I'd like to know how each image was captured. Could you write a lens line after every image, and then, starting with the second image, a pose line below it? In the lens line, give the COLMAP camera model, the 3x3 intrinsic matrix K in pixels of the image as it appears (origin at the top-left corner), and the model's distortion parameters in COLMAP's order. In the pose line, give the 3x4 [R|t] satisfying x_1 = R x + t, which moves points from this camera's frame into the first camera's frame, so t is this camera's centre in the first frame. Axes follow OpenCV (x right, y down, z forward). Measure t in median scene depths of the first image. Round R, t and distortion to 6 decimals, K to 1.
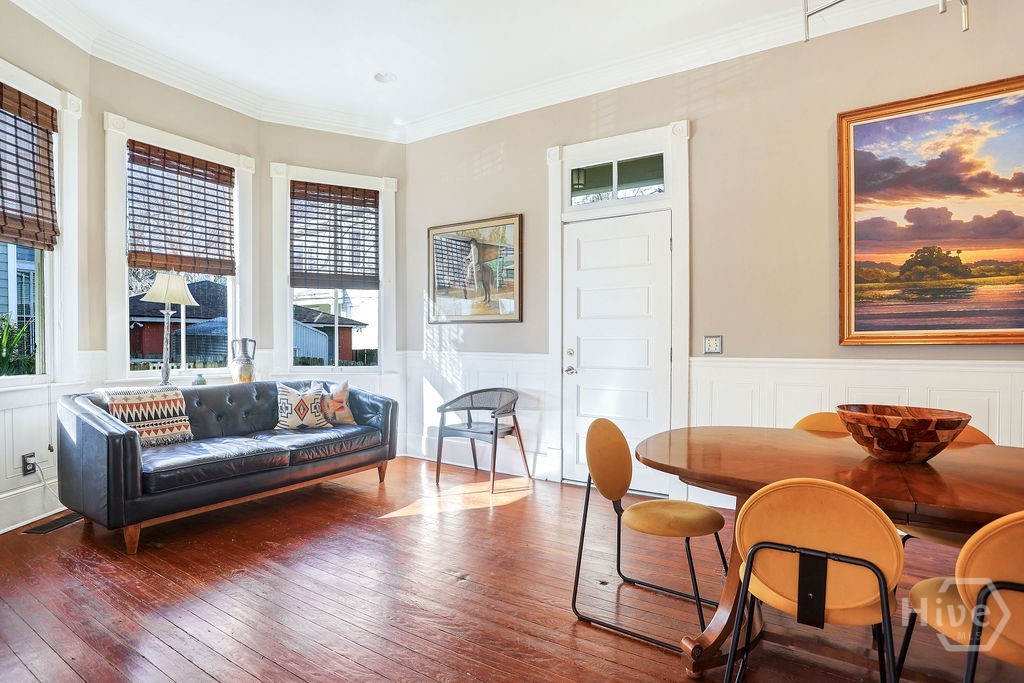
lens RADIAL K [[510.0, 0, 509.8], [0, 510.0, 349.2], [0, 0, 1]] dist [-0.046541, 0.019590]
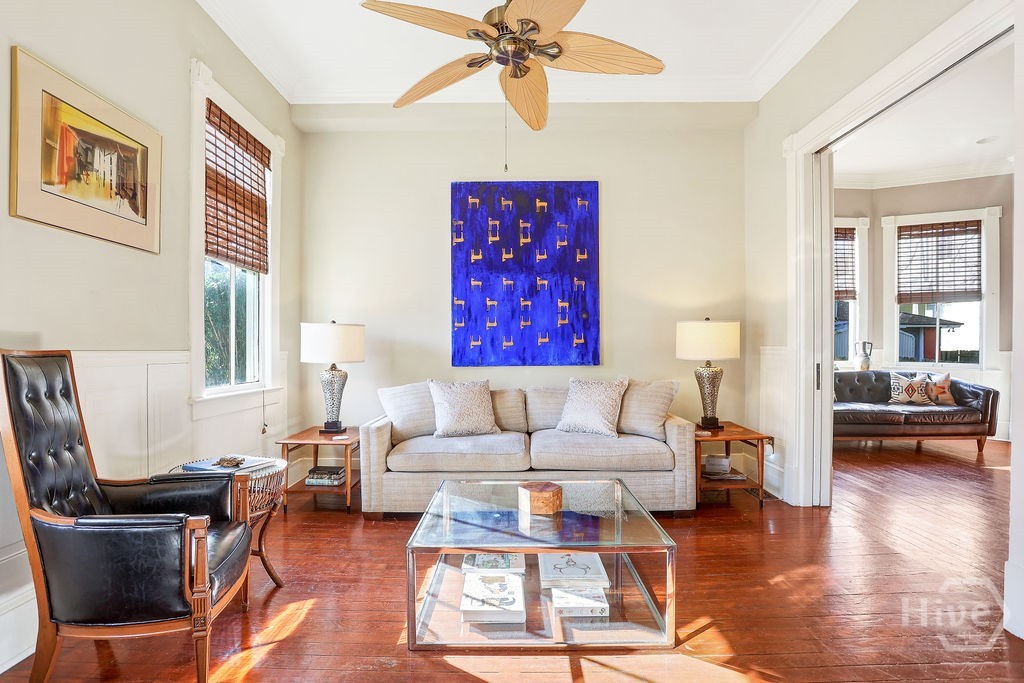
lens RADIAL K [[510.0, 0, 509.8], [0, 510.0, 349.2], [0, 0, 1]] dist [-0.046541, 0.019590]
pose [[0.533954, 0.012942, -0.845414, 0.172811], [-0.012244, 0.999896, 0.007574, 0.002987], [0.845425, 0.006307, 0.534058, -0.690614]]
